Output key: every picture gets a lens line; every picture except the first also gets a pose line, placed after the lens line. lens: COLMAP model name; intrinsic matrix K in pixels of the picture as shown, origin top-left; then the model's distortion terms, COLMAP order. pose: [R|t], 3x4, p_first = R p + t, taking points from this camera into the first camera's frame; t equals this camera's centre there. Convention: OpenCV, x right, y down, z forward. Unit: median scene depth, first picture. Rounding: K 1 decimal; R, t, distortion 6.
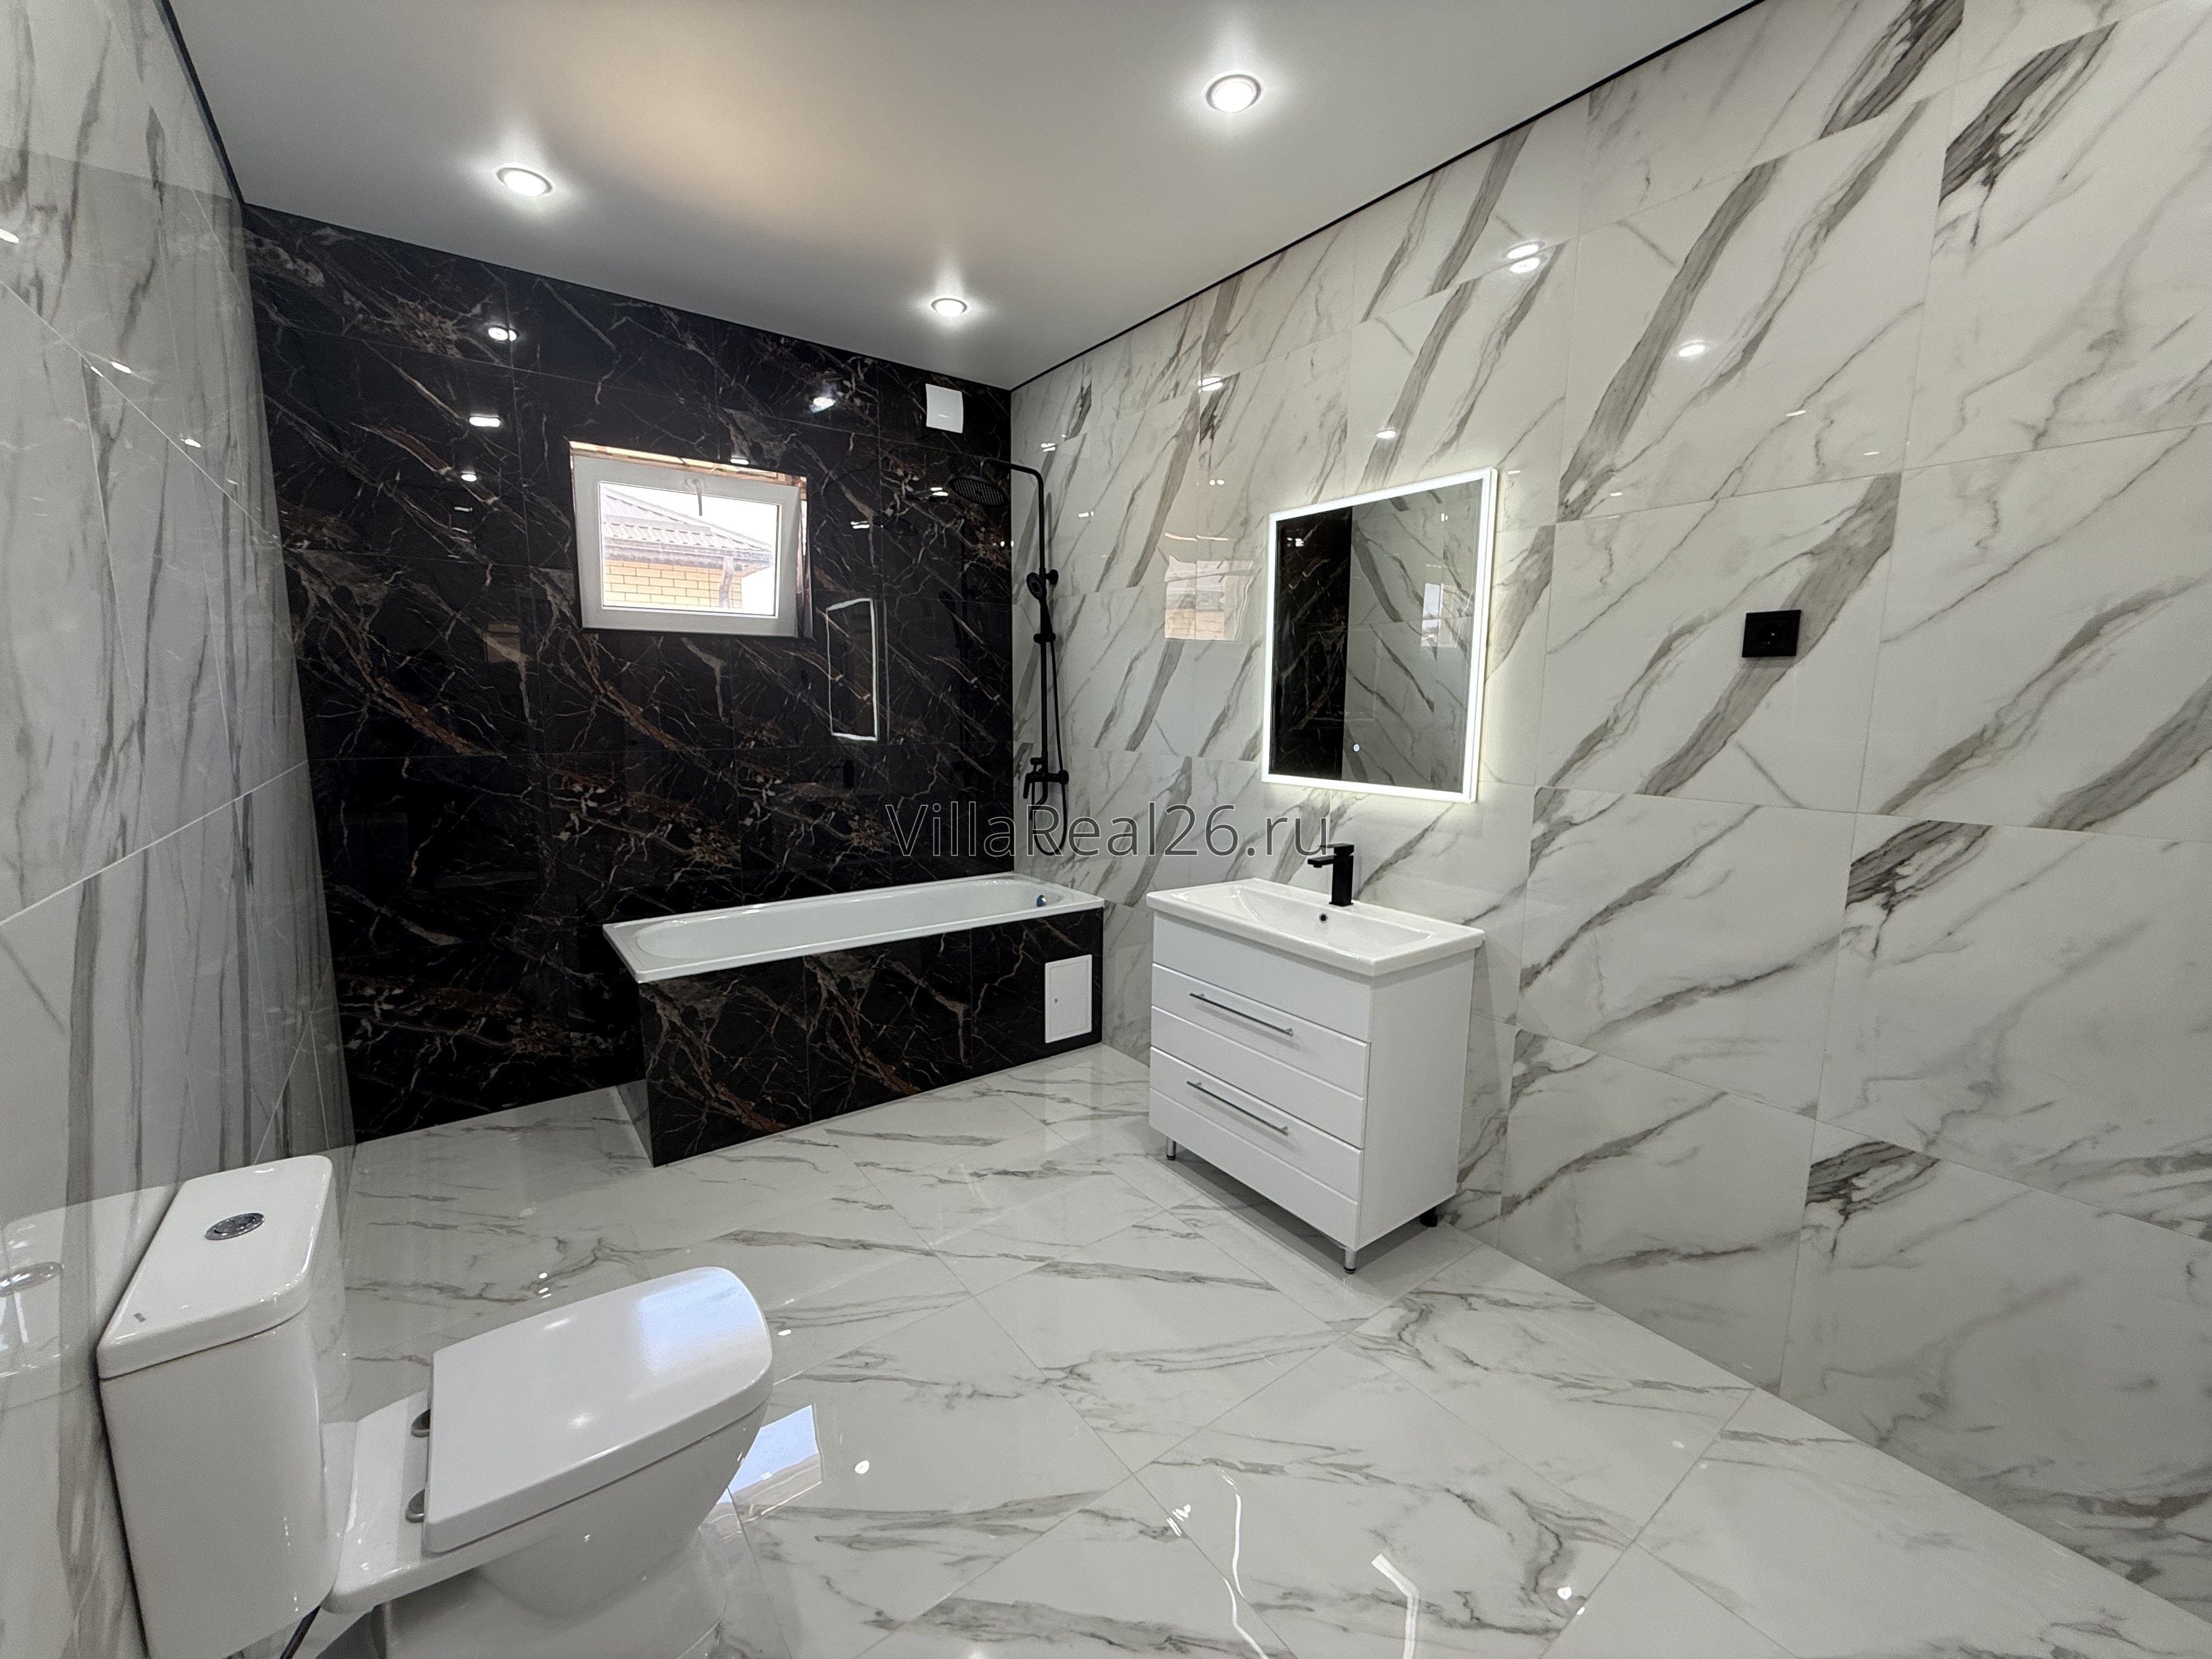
lens RADIAL K [[883.6, 0, 1101.3], [0, 883.6, 830.3], [0, 0, 1]] dist [-0.000381, 0.000232]
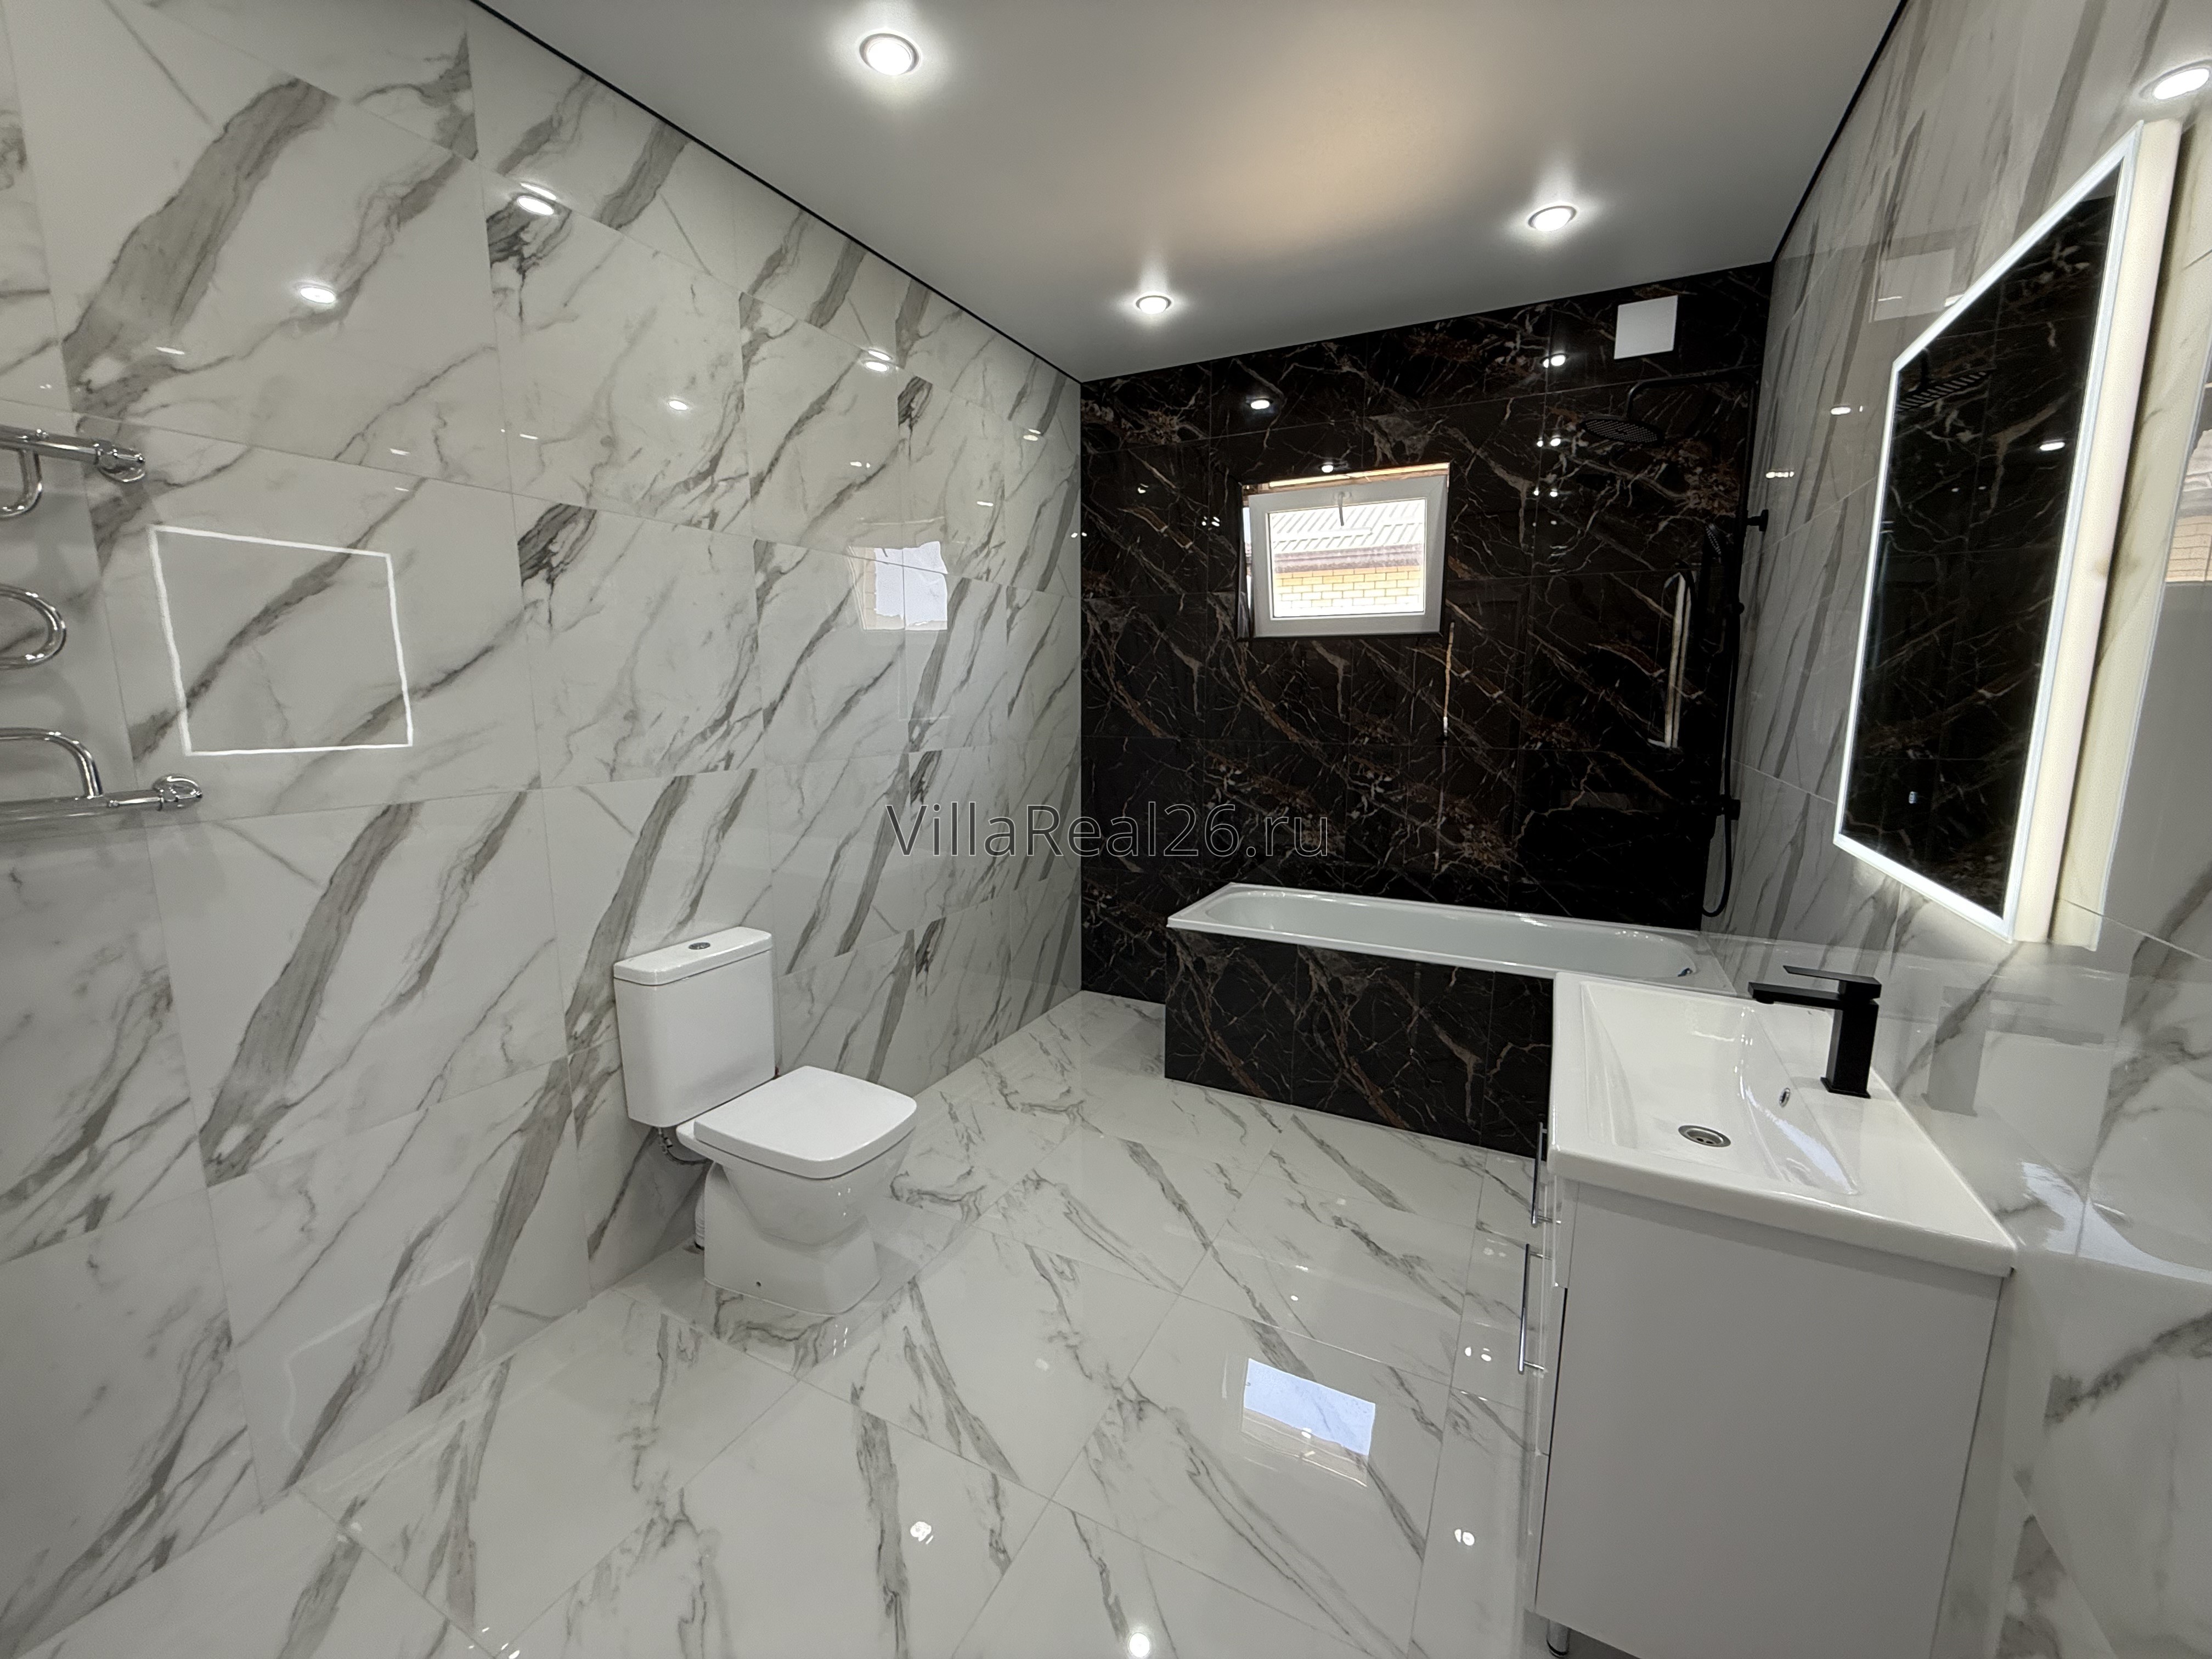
lens RADIAL K [[883.6, 0, 1101.7], [0, 883.6, 831.2], [0, 0, 1]] dist [-0.000381, 0.000232]
pose [[0.439256, 0.137595, -0.887762, 0.632926], [-0.132254, 0.987338, 0.087591, -0.067545], [0.888573, 0.078936, 0.451892, 0.427893]]
